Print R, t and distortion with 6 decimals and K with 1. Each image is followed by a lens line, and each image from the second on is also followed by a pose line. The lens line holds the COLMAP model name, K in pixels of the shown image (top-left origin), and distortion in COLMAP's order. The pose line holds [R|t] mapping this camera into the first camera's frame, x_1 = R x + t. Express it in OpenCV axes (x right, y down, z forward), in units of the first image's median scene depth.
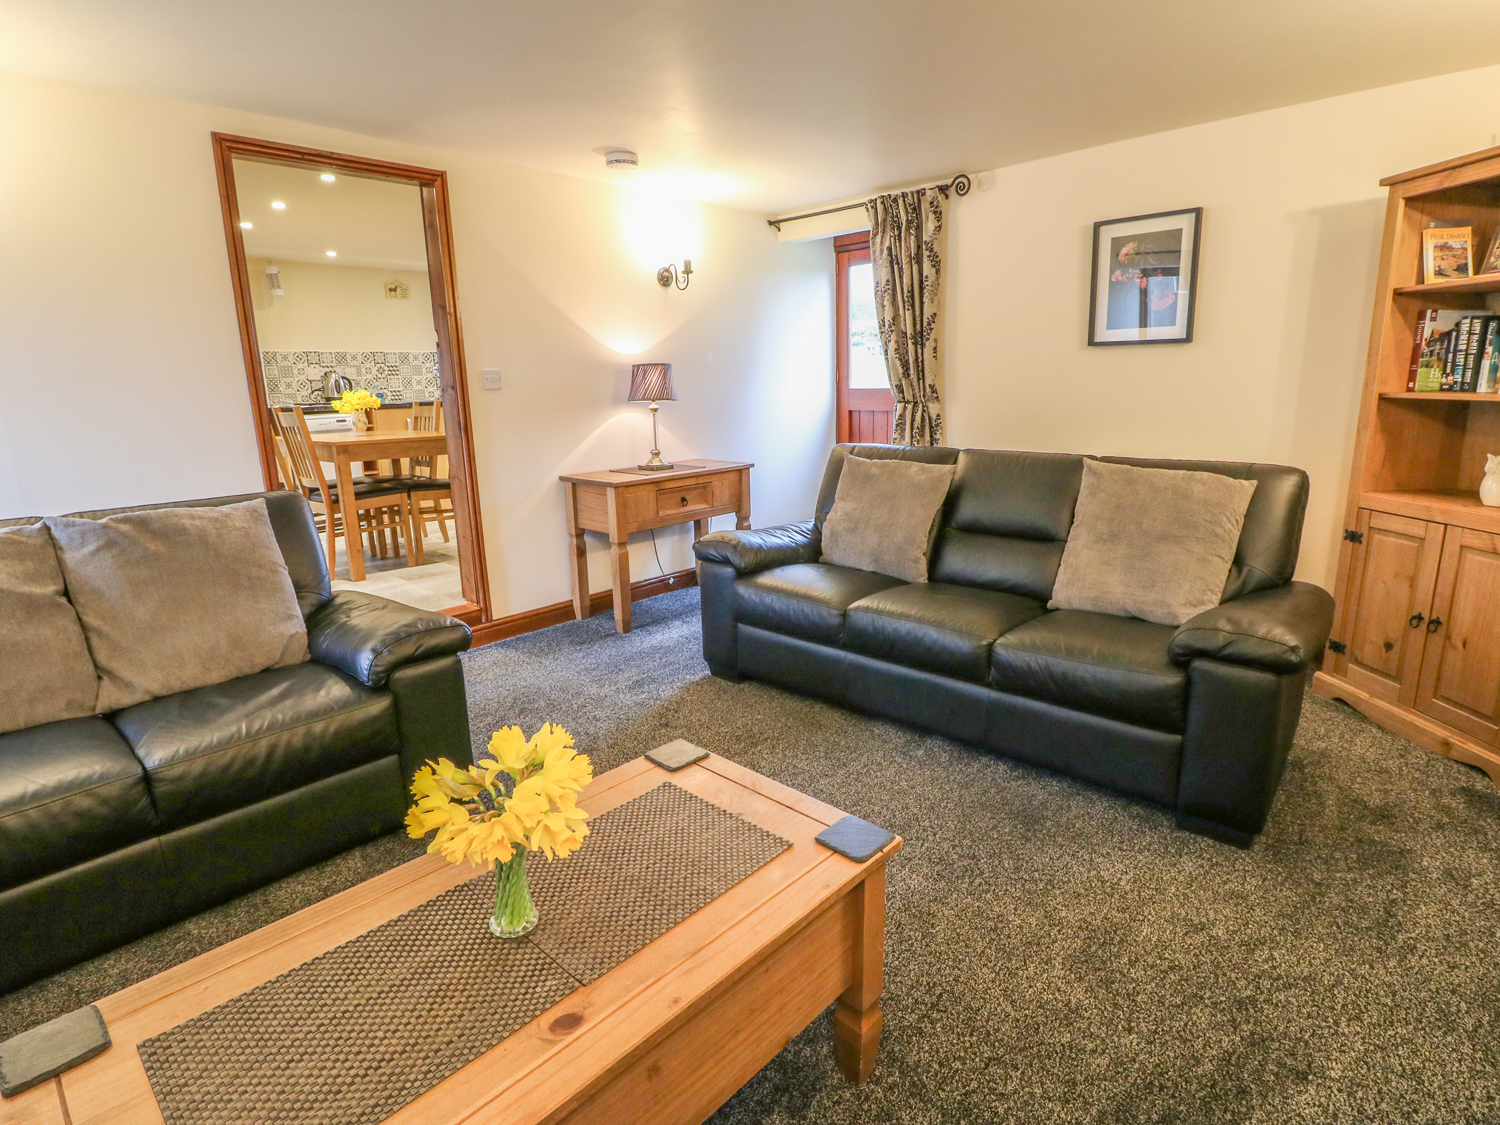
lens RADIAL K [[792.5, 0, 739.6], [0, 792.5, 554.0], [0, 0, 1]] dist [0.003970, -0.012871]
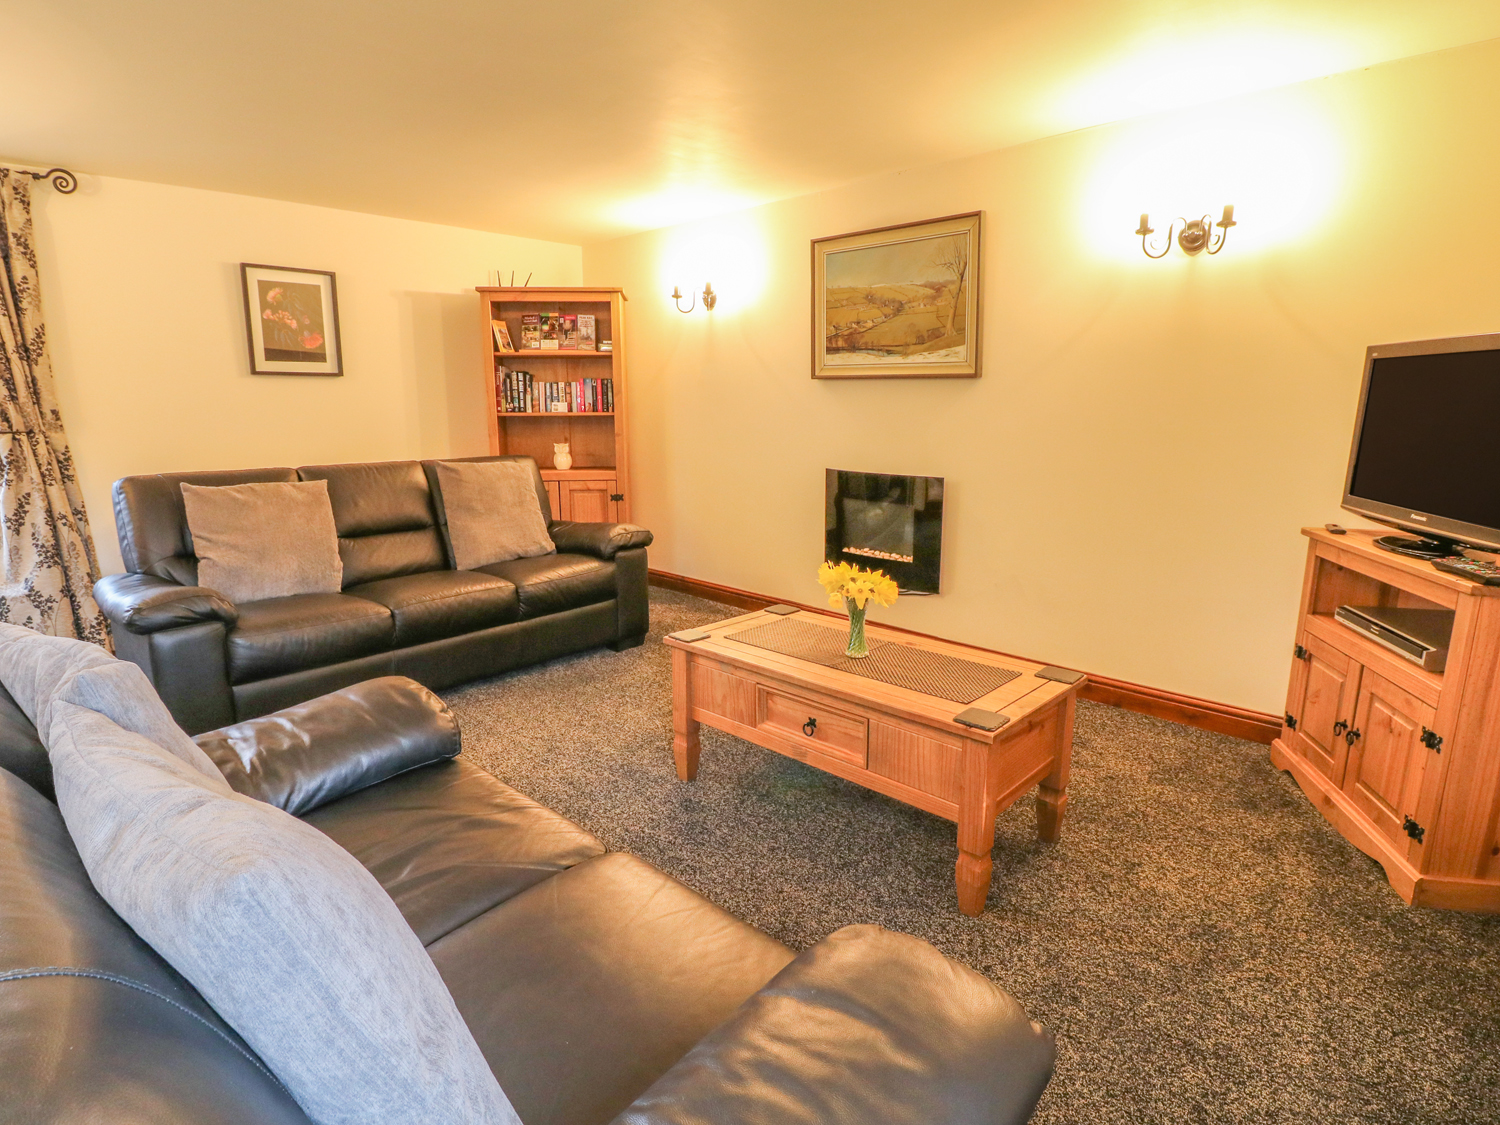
lens RADIAL K [[792.5, 0, 739.6], [0, 792.5, 554.0], [0, 0, 1]] dist [0.003970, -0.012871]
pose [[-0.000587, -0.168859, 0.985640, -0.751321], [0.219188, 0.961650, 0.164880, -0.063699], [-0.975682, 0.216137, 0.036448, 0.398573]]
